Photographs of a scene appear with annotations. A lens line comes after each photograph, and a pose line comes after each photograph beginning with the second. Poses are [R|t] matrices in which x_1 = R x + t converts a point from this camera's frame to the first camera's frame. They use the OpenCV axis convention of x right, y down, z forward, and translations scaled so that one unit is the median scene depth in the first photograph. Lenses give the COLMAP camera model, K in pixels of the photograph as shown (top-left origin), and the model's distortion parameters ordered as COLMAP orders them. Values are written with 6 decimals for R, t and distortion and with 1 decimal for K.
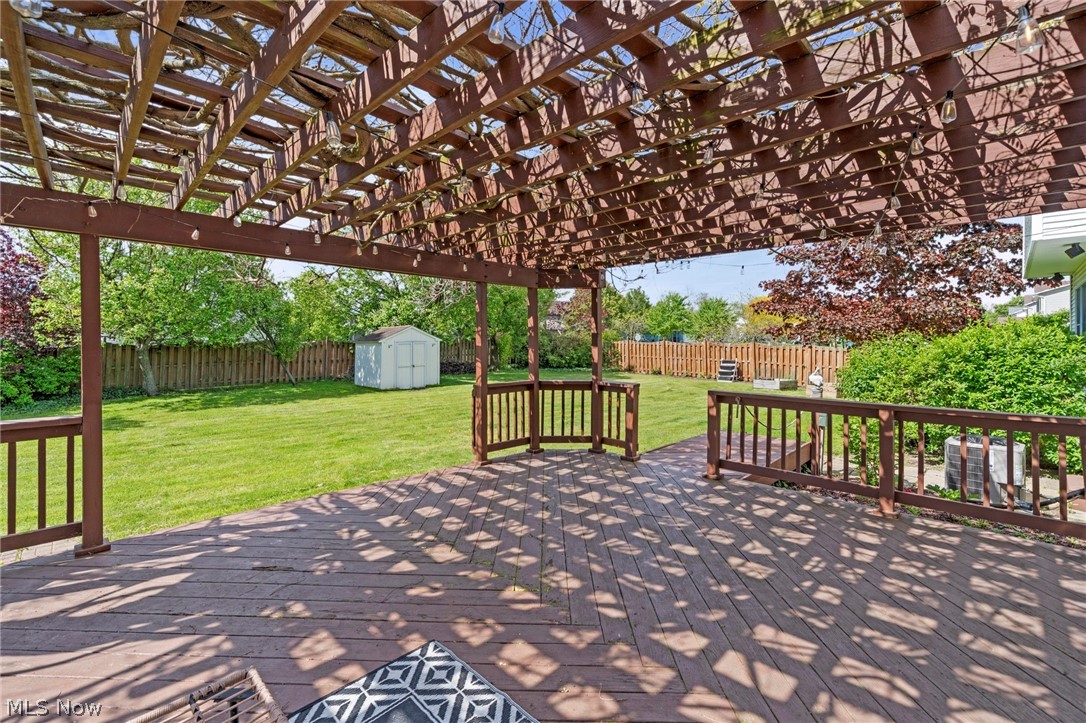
lens RADIAL K [[468.3, 0, 525.7], [0, 468.3, 341.5], [0, 0, 1]] dist [-0.004662, 0.000439]
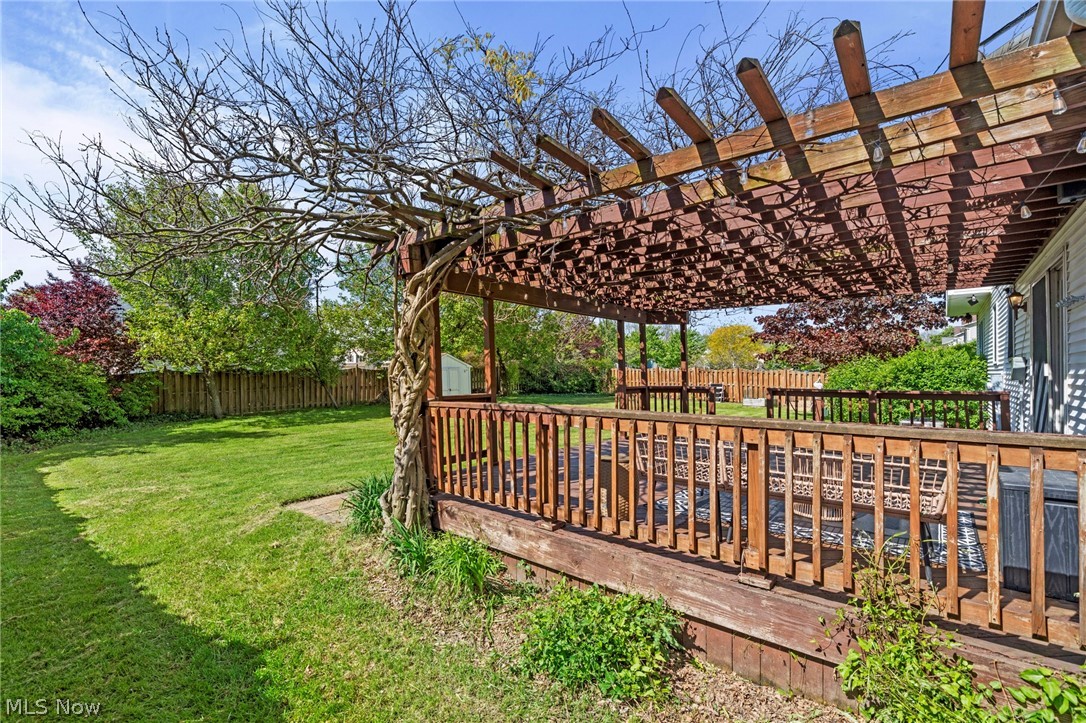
lens RADIAL K [[468.3, 0, 544.0], [0, 468.3, 366.6], [0, 0, 1]] dist [-0.004662, 0.000439]
pose [[0.995328, -0.005821, 0.096381, -0.197374], [0.006867, 0.999921, -0.010524, 0.015293], [-0.096312, 0.011136, 0.995289, -0.202029]]
